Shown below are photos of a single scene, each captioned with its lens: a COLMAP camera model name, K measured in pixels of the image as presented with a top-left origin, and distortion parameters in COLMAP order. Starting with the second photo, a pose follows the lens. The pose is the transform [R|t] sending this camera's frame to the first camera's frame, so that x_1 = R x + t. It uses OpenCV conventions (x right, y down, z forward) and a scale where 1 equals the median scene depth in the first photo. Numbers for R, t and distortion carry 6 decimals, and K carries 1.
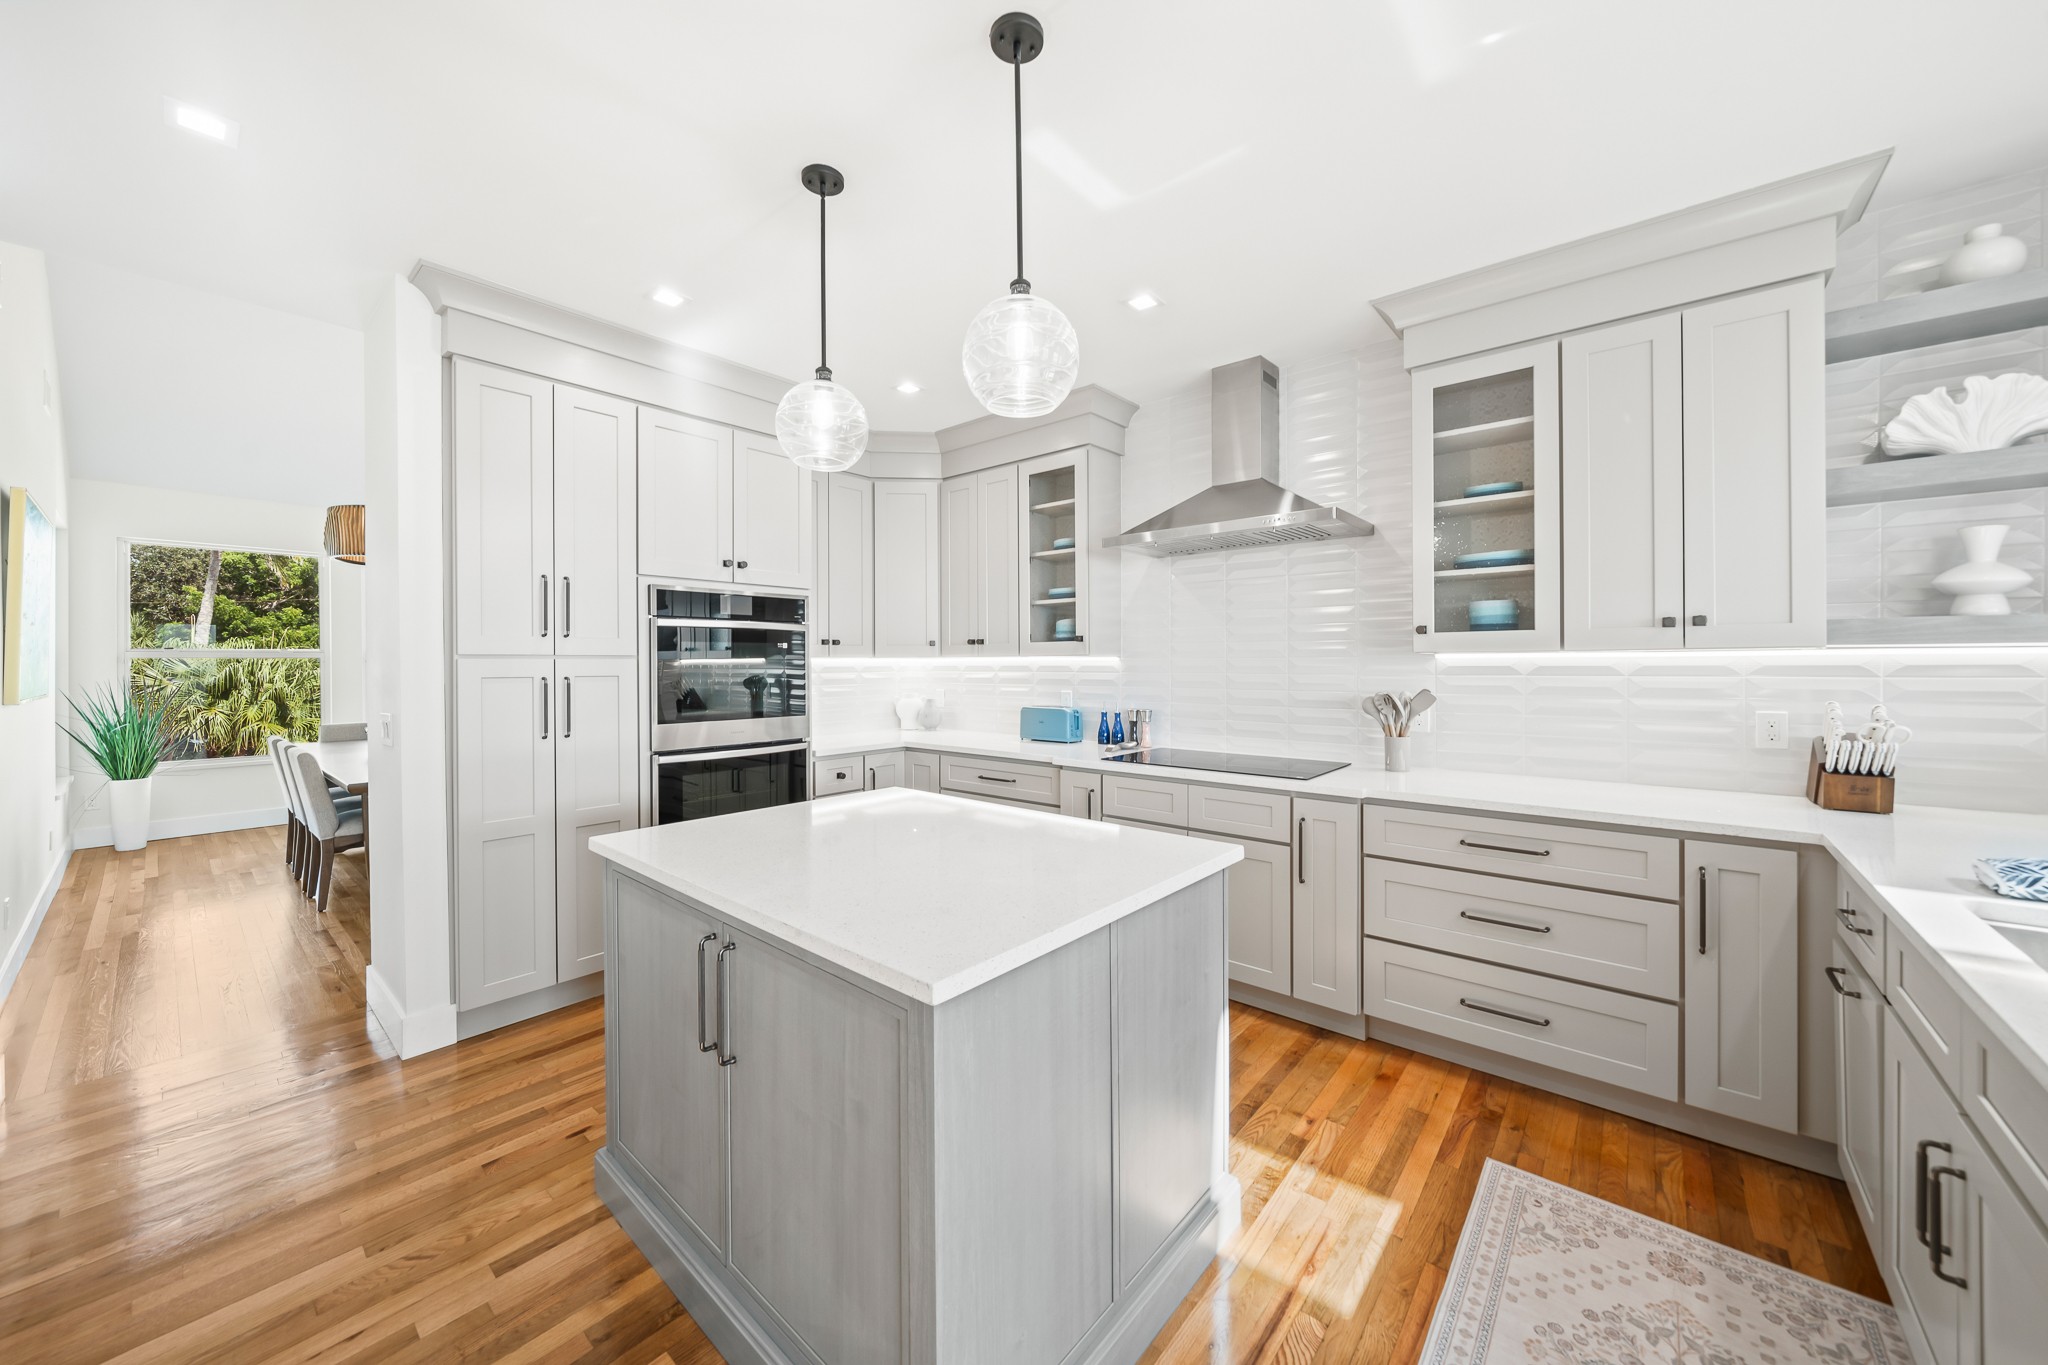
lens RADIAL K [[713.2, 0, 1019.9], [0, 713.2, 665.2], [0, 0, 1]] dist [-0.011324, -0.000426]
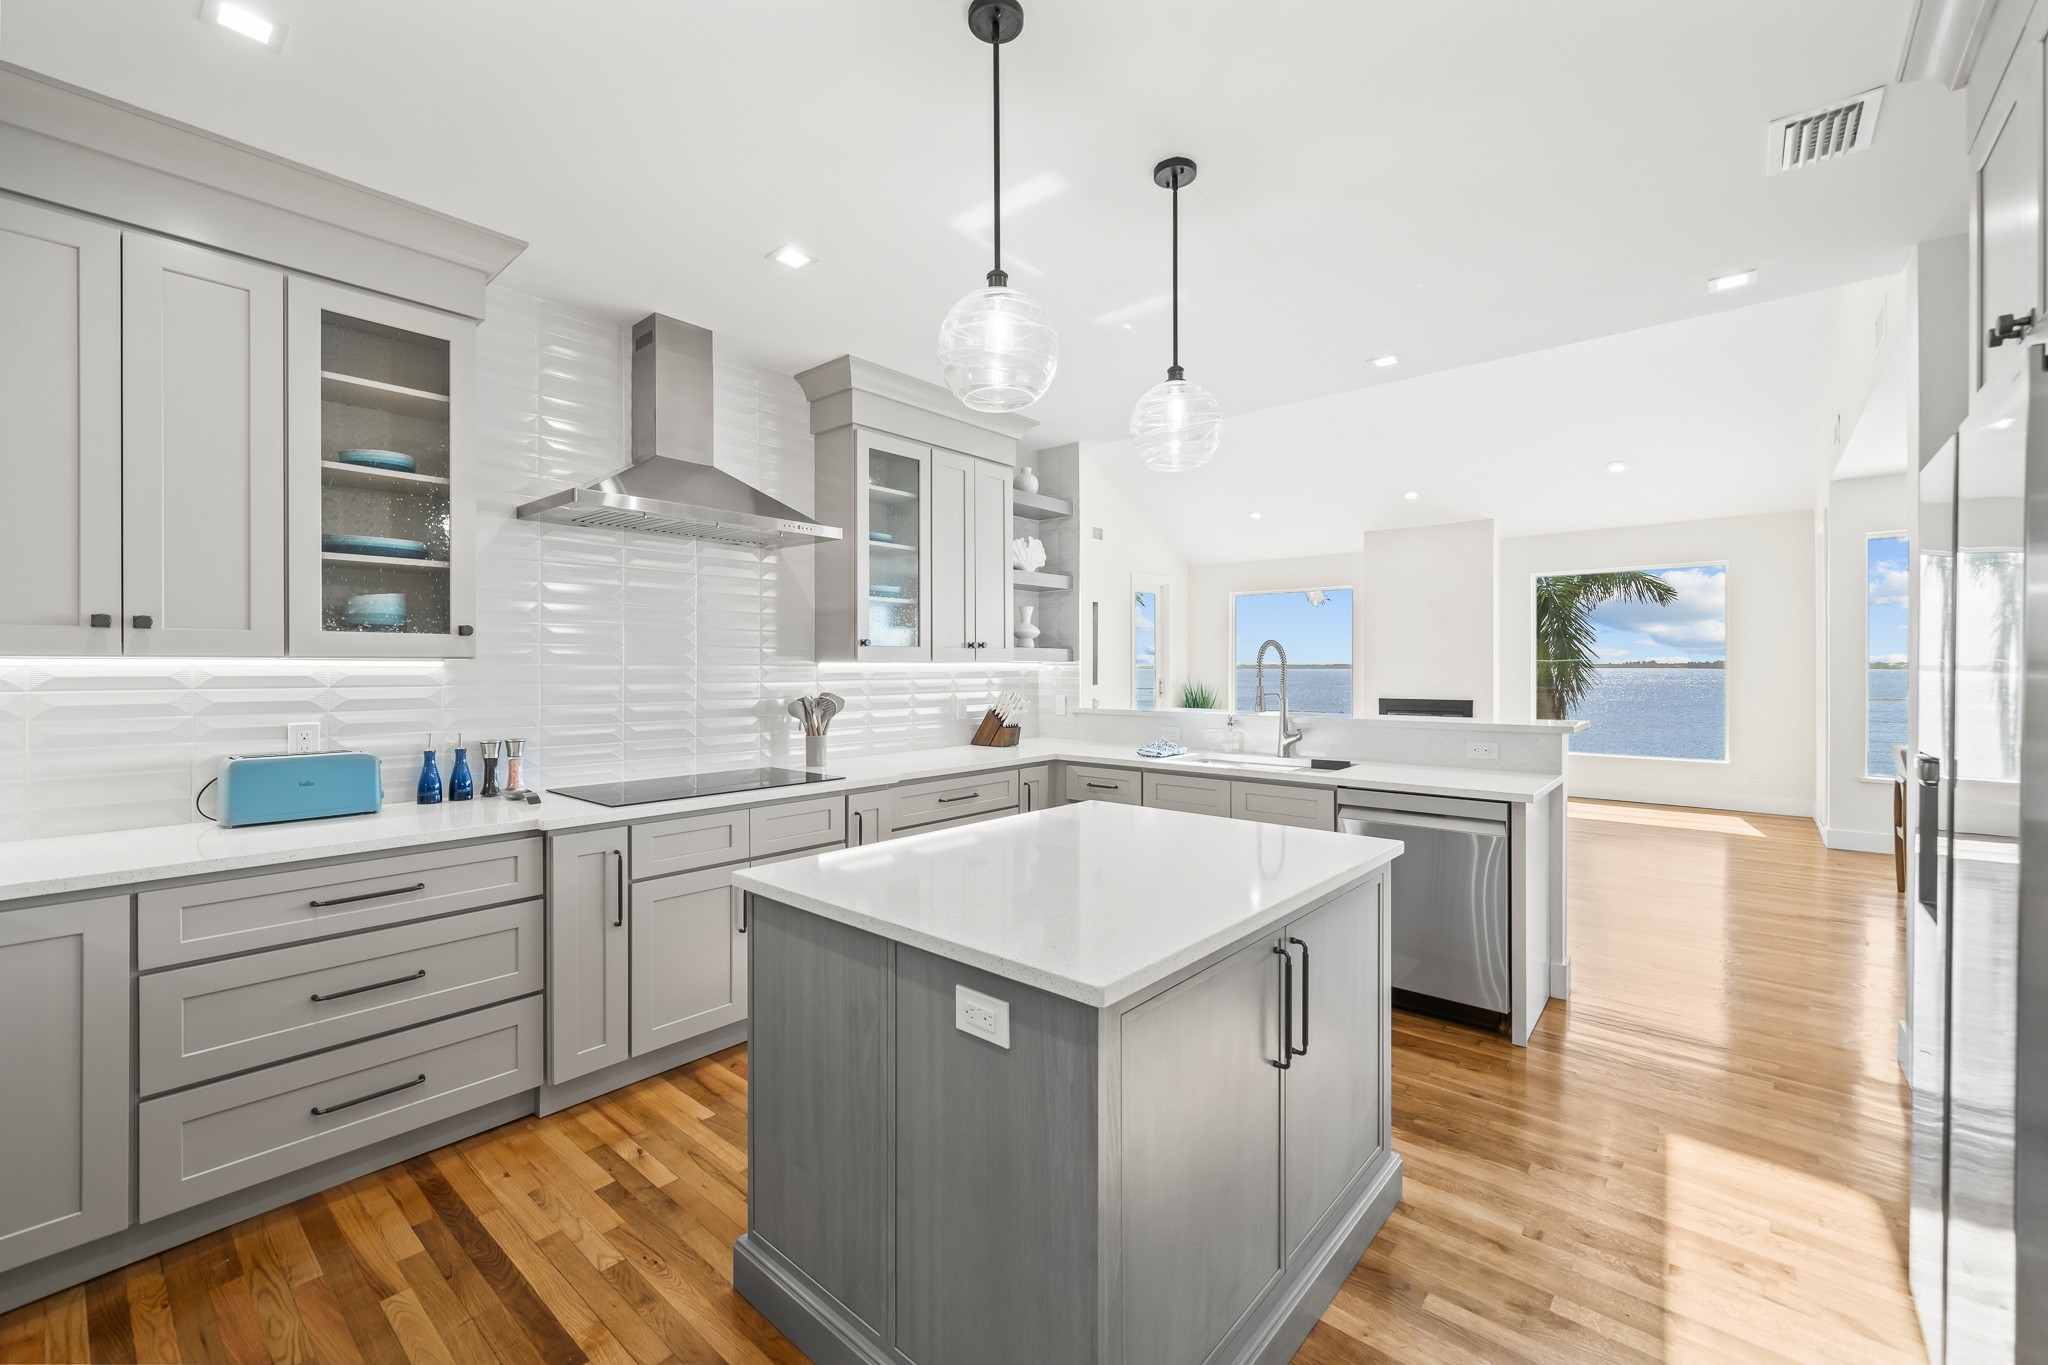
lens RADIAL K [[814.9, 0, 1016.9], [0, 814.9, 669.4], [0, 0, 1]] dist [0.006637, -0.000683]
pose [[0.045070, 0.000201, 0.998984, -0.560411], [0.005994, 0.999982, -0.000472, -0.001035], [-0.998966, 0.006010, 0.045068, 0.463715]]
